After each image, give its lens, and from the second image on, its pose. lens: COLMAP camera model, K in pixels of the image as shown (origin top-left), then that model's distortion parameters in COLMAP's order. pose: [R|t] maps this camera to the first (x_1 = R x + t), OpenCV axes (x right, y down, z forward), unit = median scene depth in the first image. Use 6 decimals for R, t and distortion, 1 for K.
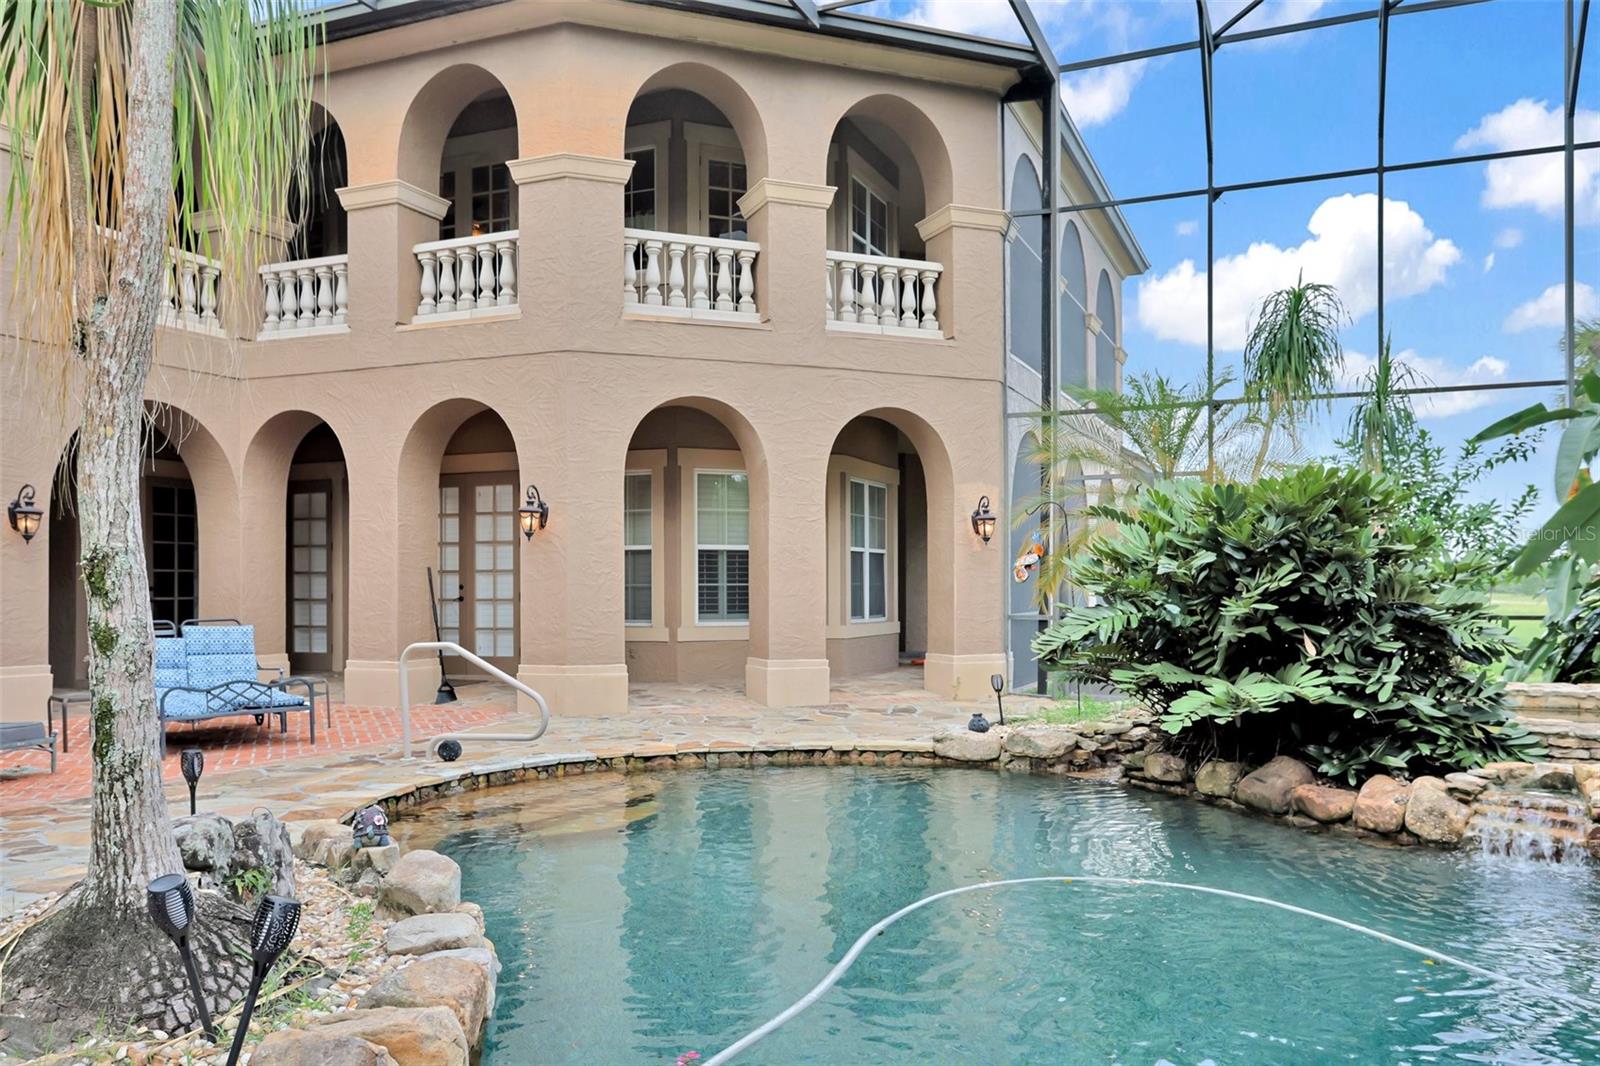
lens RADIAL K [[1267.4, 0, 800.0], [0, 1267.4, 579.5], [0, 0, 1]] dist [-0.002203, 0.000322]
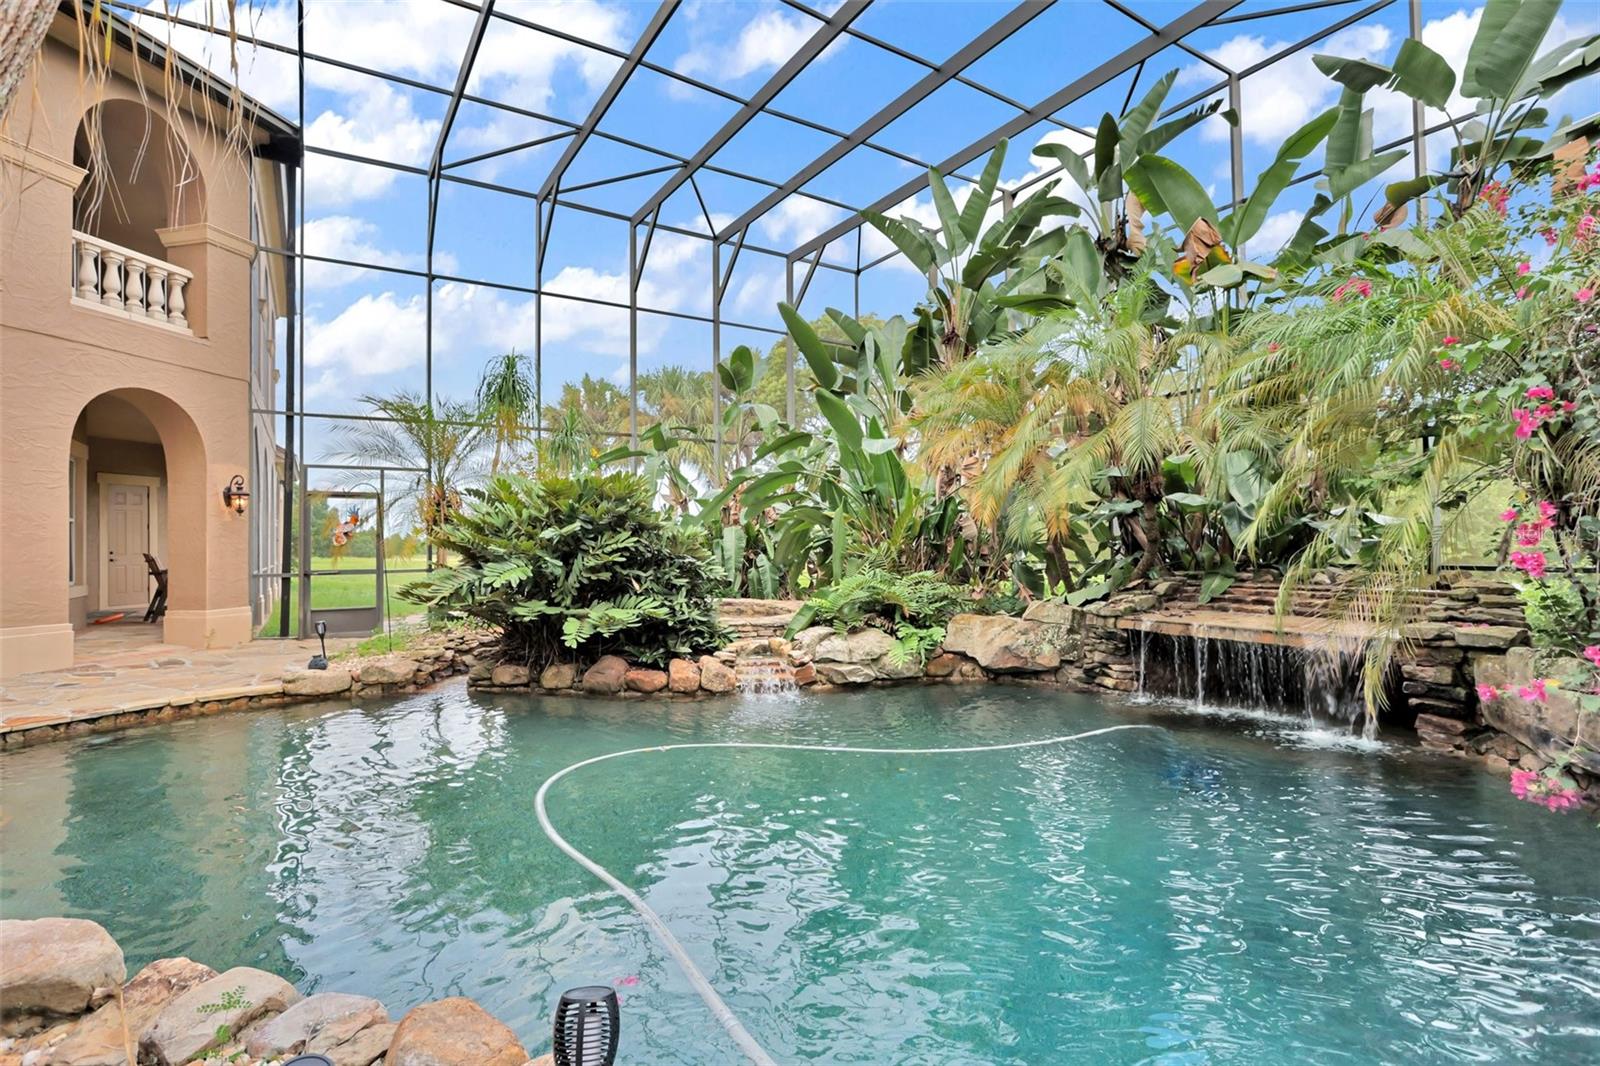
lens RADIAL K [[774.9, 0, 800.0], [0, 774.9, 533.0], [0, 0, 1]] dist [-0.004129, -0.000039]
pose [[0.562001, 0.008701, 0.827091, -0.241356], [0.005145, 0.999889, -0.014014, 0.002491], [-0.827121, 0.012131, 0.561893, 0.230086]]
